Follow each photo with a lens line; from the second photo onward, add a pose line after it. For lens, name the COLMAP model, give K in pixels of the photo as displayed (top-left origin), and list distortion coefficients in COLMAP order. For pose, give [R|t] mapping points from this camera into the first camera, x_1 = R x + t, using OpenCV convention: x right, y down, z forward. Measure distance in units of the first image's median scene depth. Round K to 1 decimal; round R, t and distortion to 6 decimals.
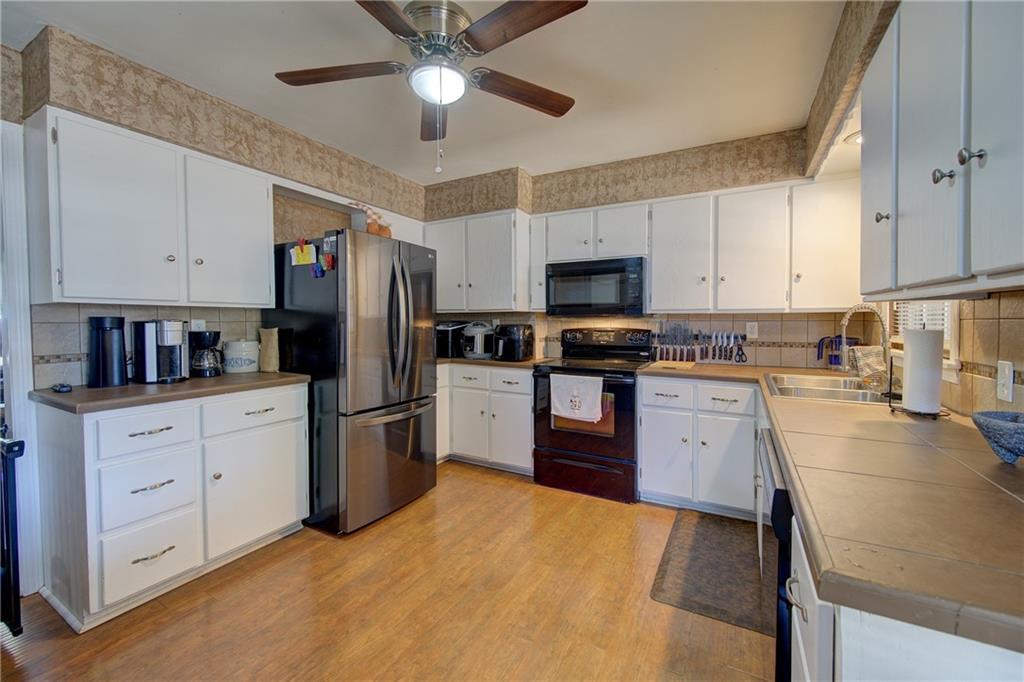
lens RADIAL K [[415.6, 0, 514.4], [0, 415.6, 327.7], [0, 0, 1]] dist [0.000149, 0.000212]
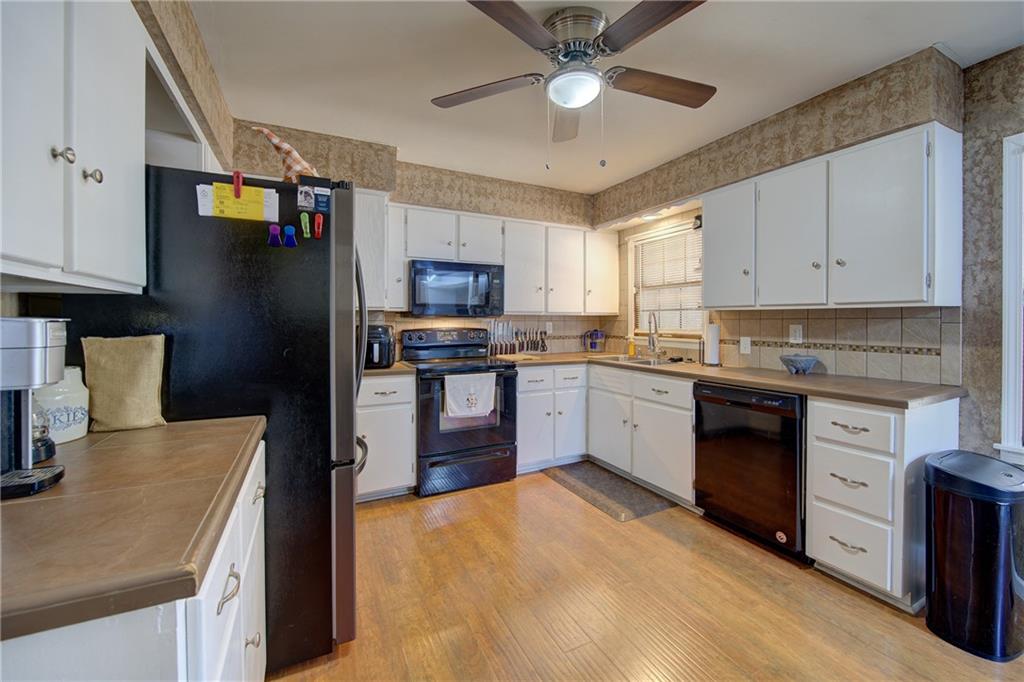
lens RADIAL K [[415.6, 0, 531.2], [0, 415.6, 321.4], [0, 0, 1]] dist [0.000149, 0.000212]
pose [[0.551413, -0.001564, 0.834231, -0.631958], [0.015742, 0.999840, -0.008531, -0.003916], [-0.834084, 0.017837, 0.551349, 0.308167]]
